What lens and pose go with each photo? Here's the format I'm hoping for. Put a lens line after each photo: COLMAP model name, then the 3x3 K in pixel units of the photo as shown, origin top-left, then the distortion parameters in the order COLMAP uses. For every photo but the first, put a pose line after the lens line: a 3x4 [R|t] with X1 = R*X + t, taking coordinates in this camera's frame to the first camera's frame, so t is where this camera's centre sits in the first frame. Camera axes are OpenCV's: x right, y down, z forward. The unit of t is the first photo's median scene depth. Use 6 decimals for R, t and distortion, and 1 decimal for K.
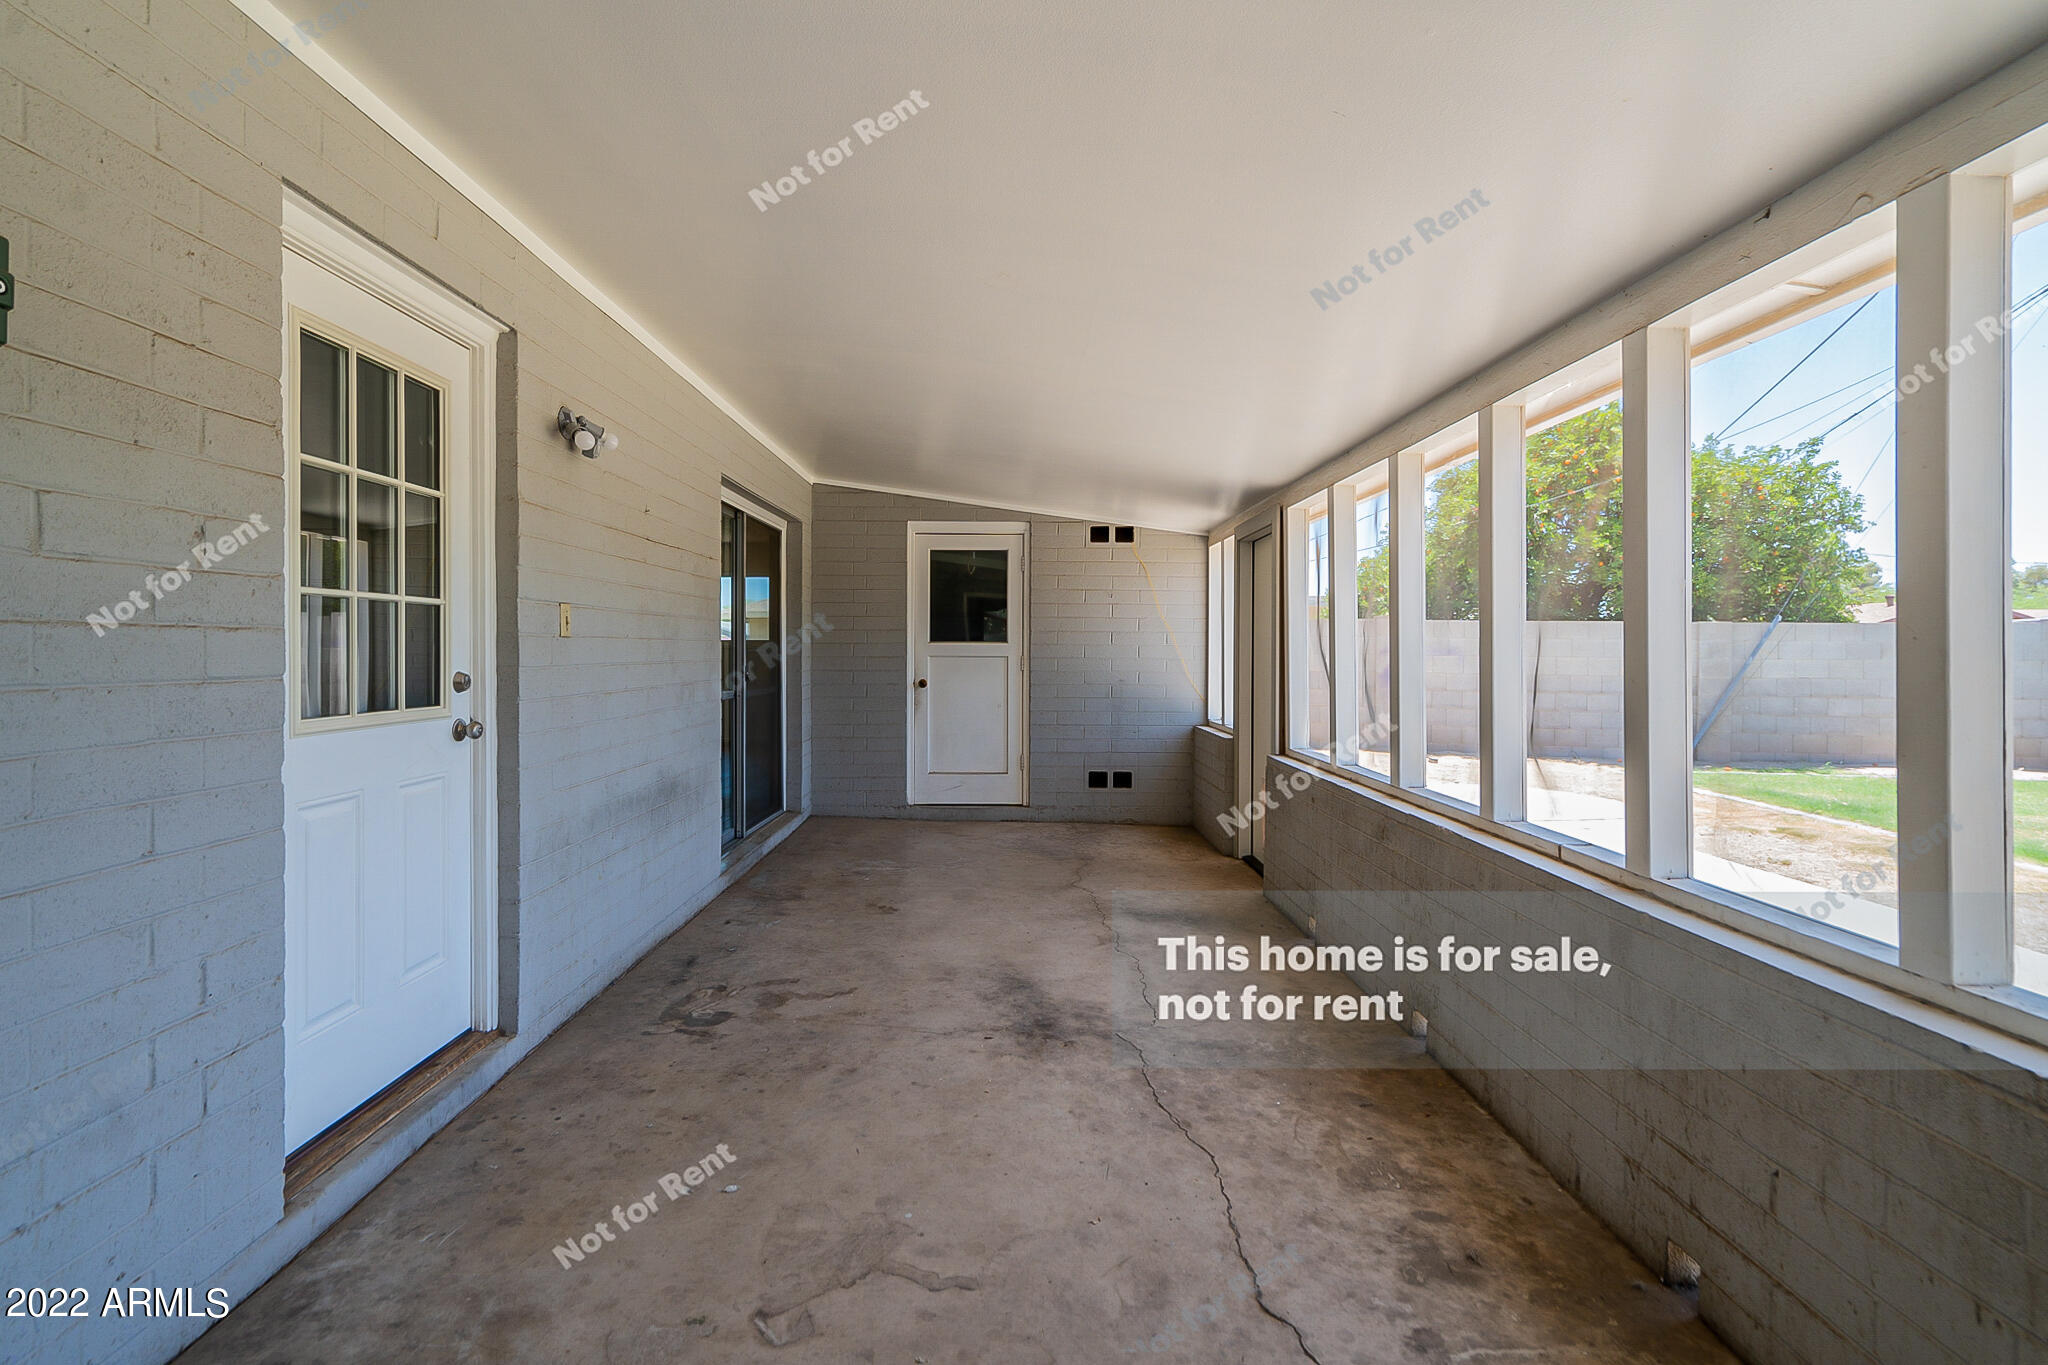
lens RADIAL K [[938.2, 0, 1016.2], [0, 938.2, 650.4], [0, 0, 1]] dist [0.004455, 0.000319]
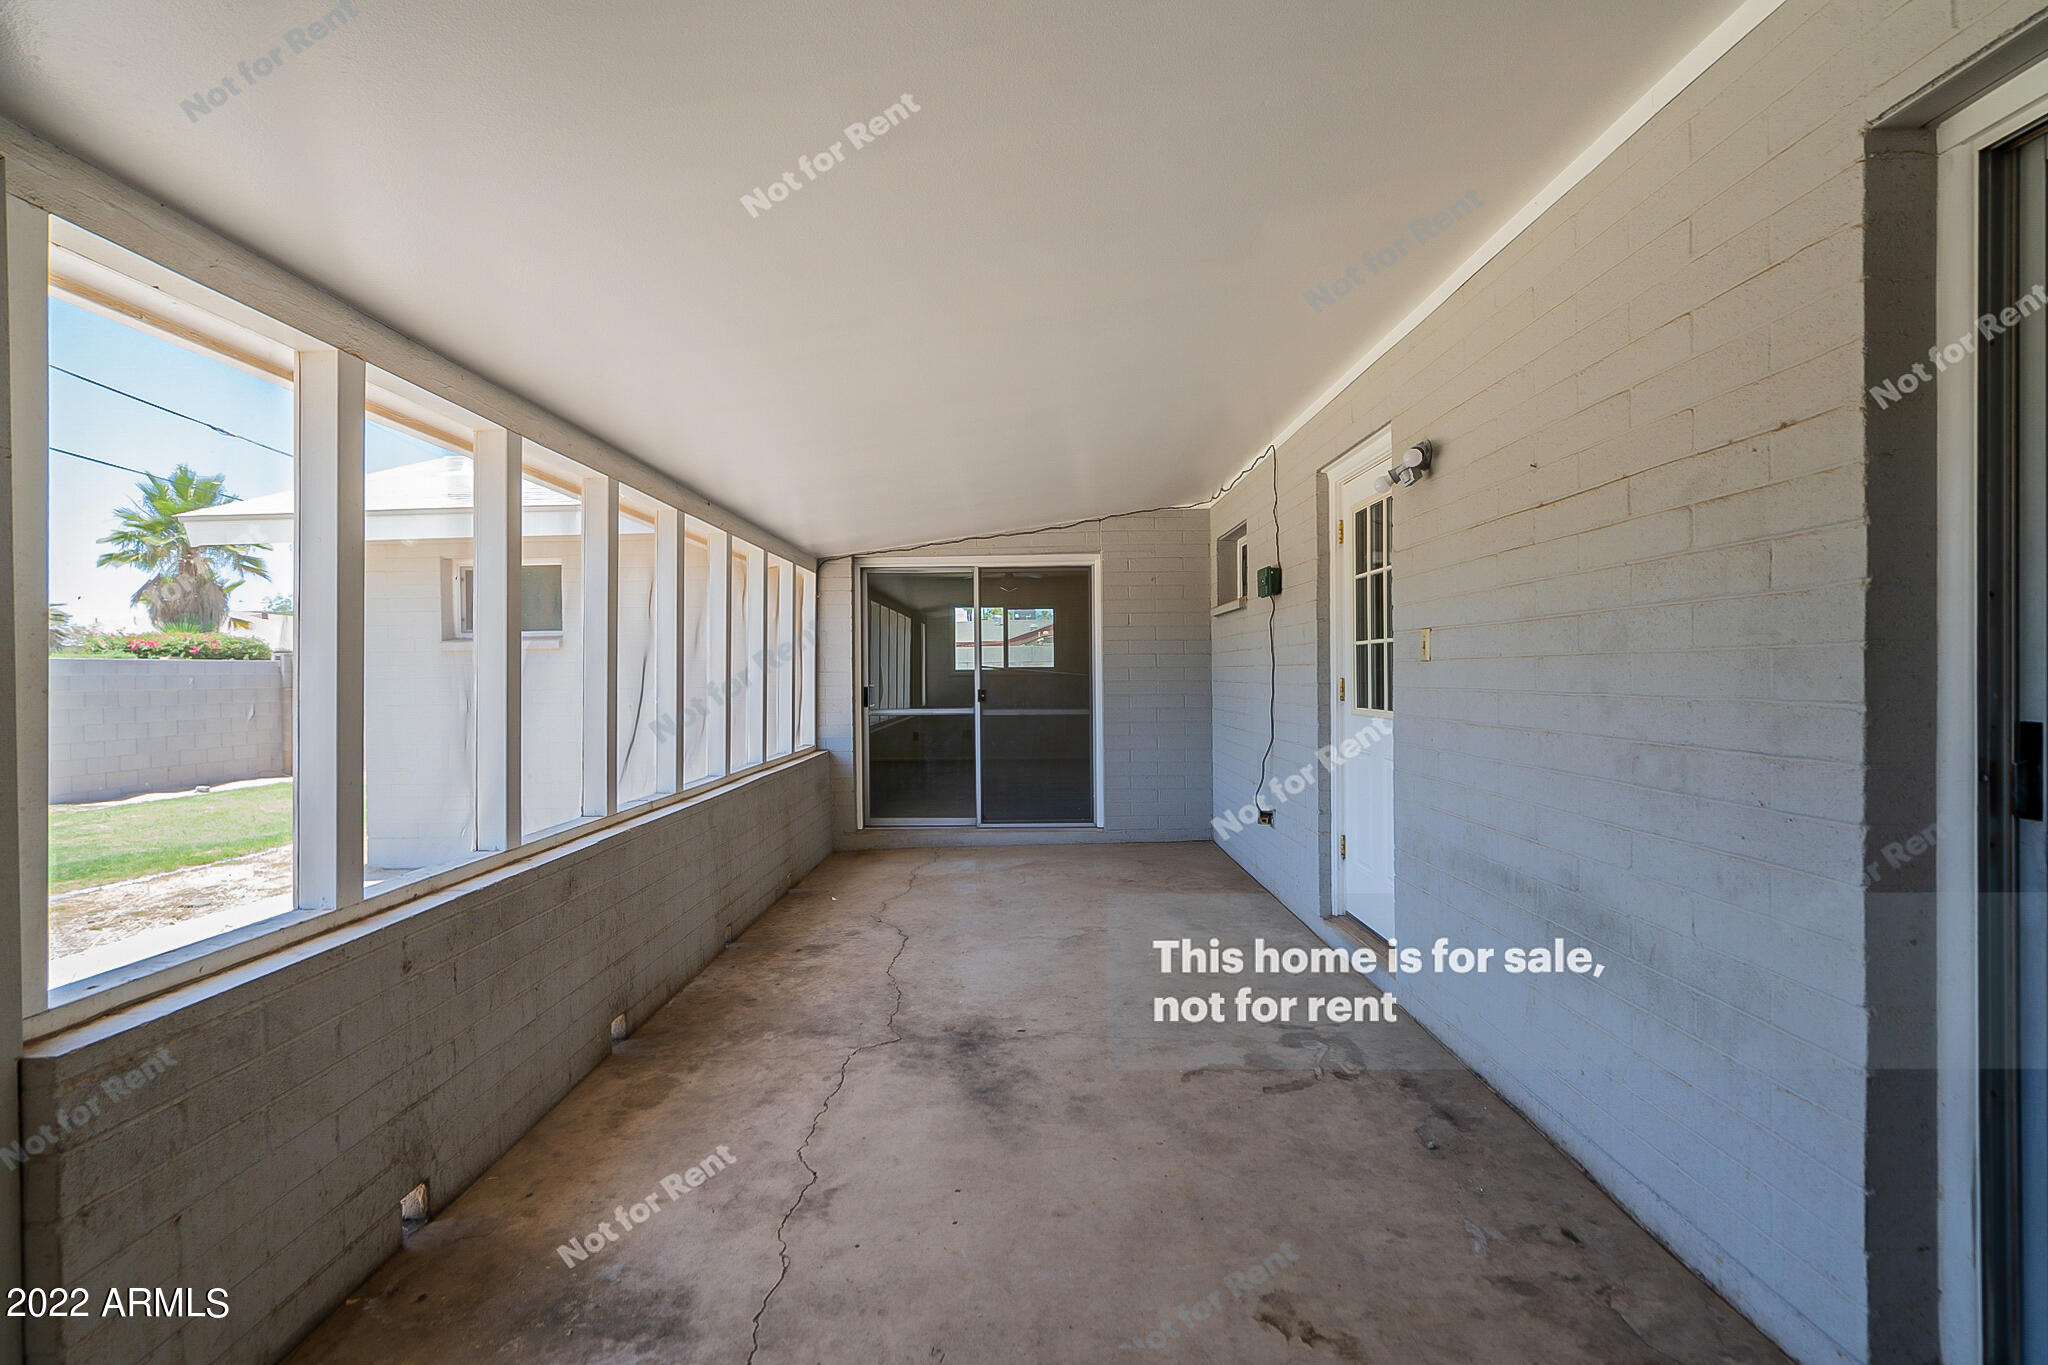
lens RADIAL K [[938.2, 0, 1032.4], [0, 938.2, 671.6], [0, 0, 1]] dist [0.004455, 0.000319]
pose [[-0.999965, 0.007260, -0.004094, -0.040126], [0.007248, 0.999970, 0.002800, -0.008115], [0.004114, 0.002771, -0.999988, 2.055540]]
